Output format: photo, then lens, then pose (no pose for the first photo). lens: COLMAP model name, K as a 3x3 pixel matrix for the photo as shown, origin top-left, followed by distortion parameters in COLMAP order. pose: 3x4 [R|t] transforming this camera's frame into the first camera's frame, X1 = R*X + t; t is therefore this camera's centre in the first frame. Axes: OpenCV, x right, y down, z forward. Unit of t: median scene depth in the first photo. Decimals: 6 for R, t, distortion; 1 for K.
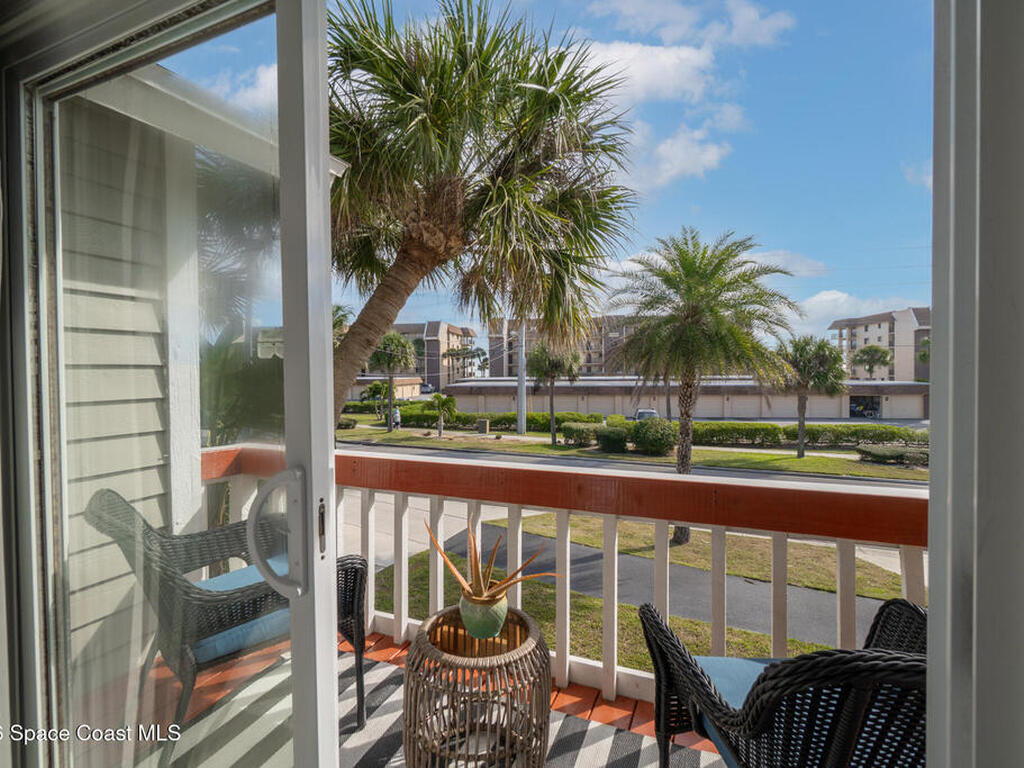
lens RADIAL K [[500.2, 0, 512.0], [0, 500.2, 384.0], [0, 0, 1]] dist [-0.000572, 0.000075]
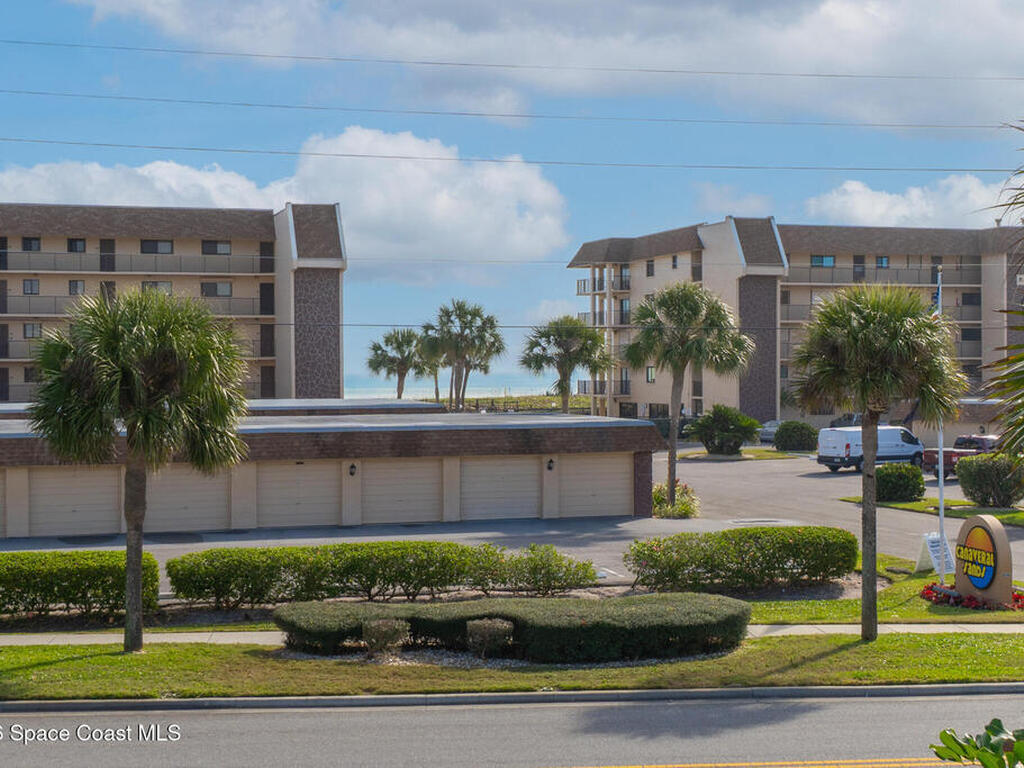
lens RADIAL K [[1682.5, 0, 512.0], [0, 1682.5, 384.0], [0, 0, 1]] dist [0.069372, 0.030223]
pose [[0.896852, 0.004644, 0.442307, 0.152233], [0.005826, 0.999734, -0.022309, -0.002357], [-0.442293, 0.022584, 0.896586, -0.065289]]
